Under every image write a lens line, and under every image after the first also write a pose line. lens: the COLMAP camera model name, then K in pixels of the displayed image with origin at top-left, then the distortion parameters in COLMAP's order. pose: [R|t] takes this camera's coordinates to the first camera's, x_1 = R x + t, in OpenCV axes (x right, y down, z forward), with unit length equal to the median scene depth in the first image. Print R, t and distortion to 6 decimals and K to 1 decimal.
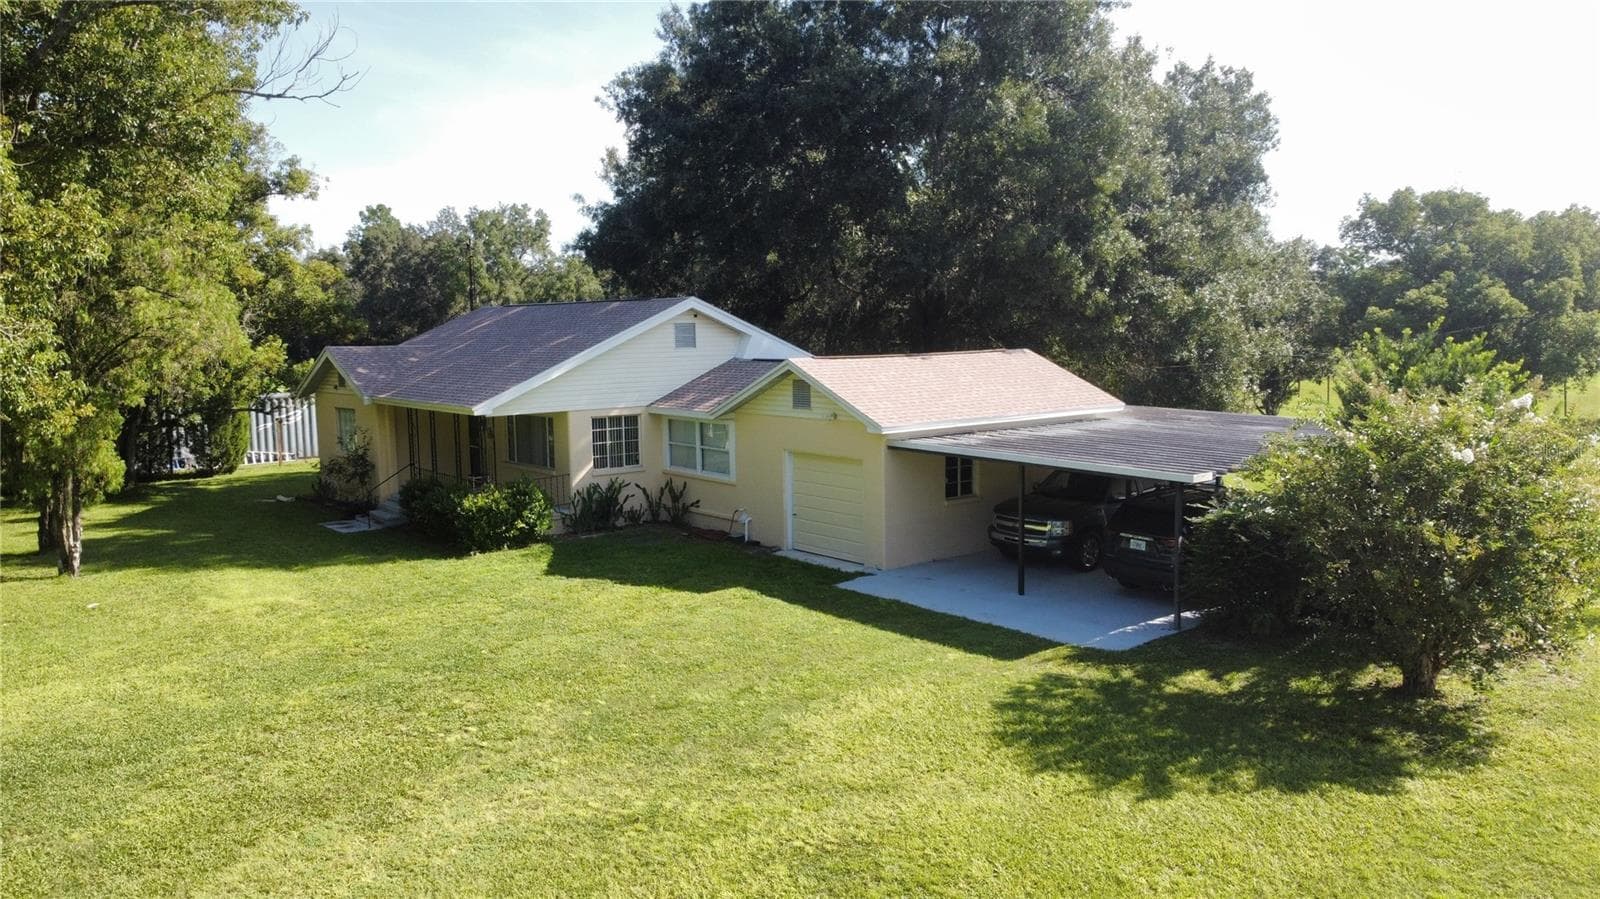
lens RADIAL K [[1236.3, 0, 804.9], [0, 1236.3, 449.2], [0, 0, 1]] dist [0.007741, -0.005931]
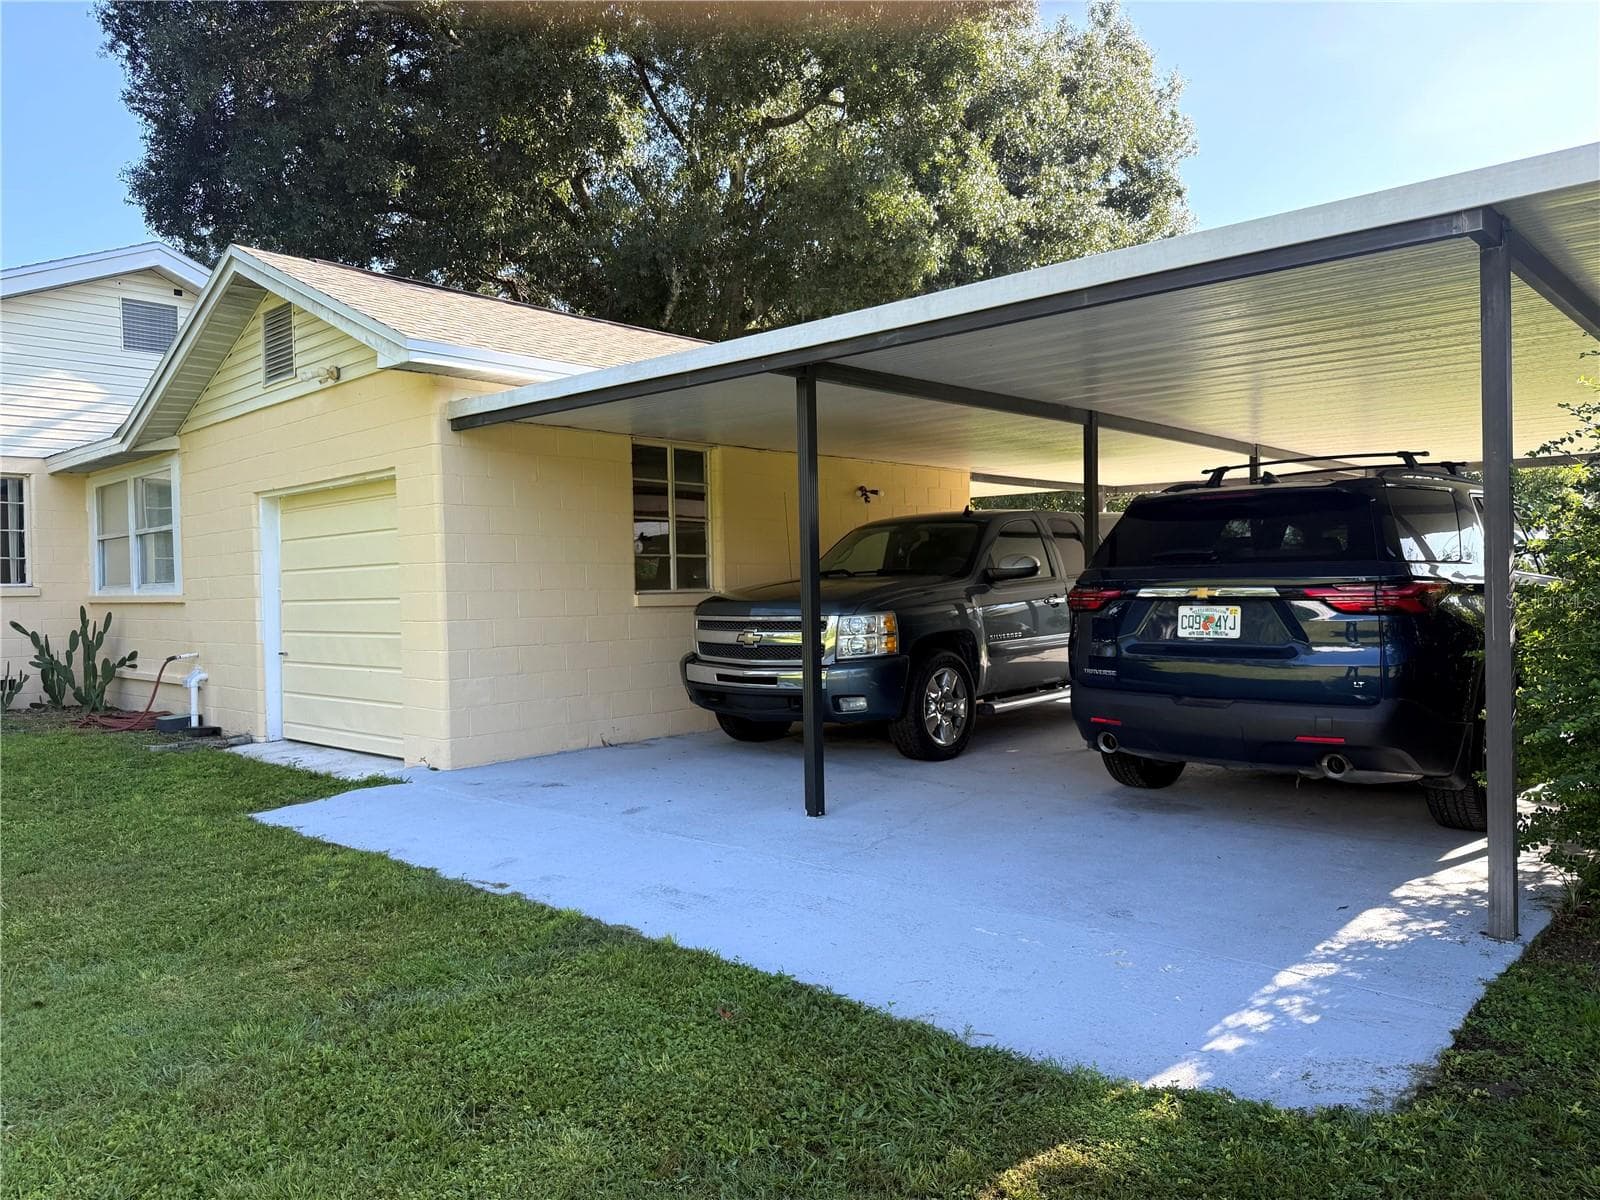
lens RADIAL K [[1149.4, 0, 801.2], [0, 1149.4, 602.2], [0, 0, 1]] dist [-0.000149, 0.020996]
pose [[0.990663, -0.014026, 0.135609, 0.112538], [0.026750, 0.995356, -0.092471, 0.077019], [-0.133682, 0.095235, 0.986438, 0.606436]]
